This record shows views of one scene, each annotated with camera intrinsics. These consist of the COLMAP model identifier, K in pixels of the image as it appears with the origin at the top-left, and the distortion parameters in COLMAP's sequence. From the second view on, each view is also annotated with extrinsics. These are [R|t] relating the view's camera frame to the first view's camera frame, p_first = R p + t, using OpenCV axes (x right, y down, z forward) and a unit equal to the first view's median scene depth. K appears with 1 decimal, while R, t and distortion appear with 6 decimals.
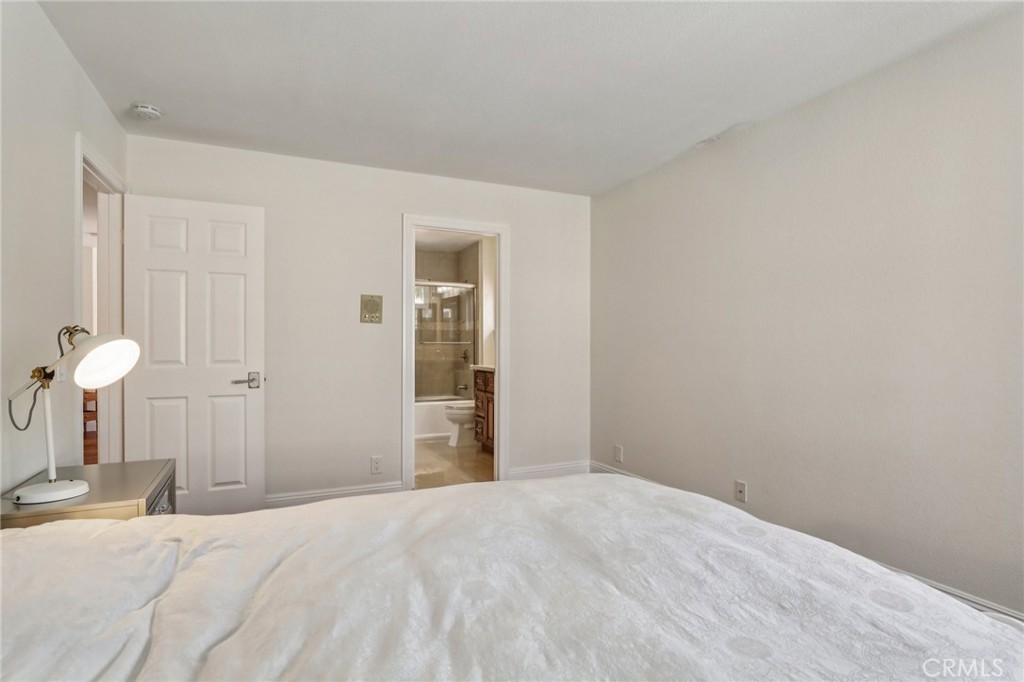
lens RADIAL K [[533.7, 0, 512.0], [0, 533.7, 341.0], [0, 0, 1]] dist [-0.026062, 0.000002]
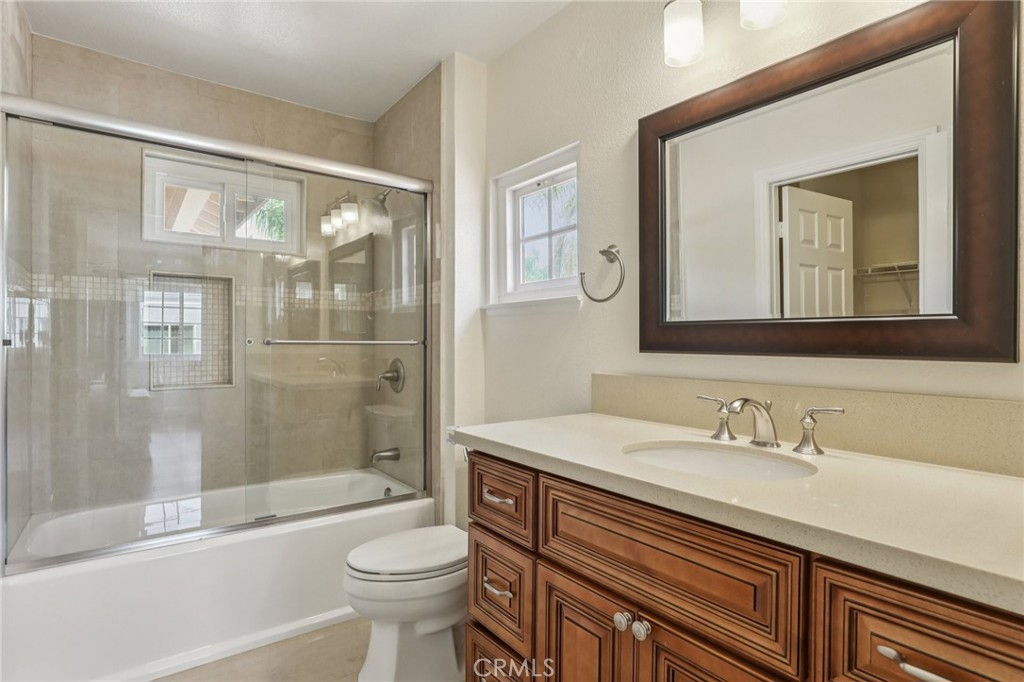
lens RADIAL K [[533.7, 0, 512.0], [0, 533.7, 341.0], [0, 0, 1]] dist [-0.026062, 0.000002]
pose [[0.979327, 0.003363, 0.202255, -0.089830], [-0.004329, 0.999981, 0.004337, 0.000893], [-0.202236, -0.005123, 0.979323, 0.652297]]
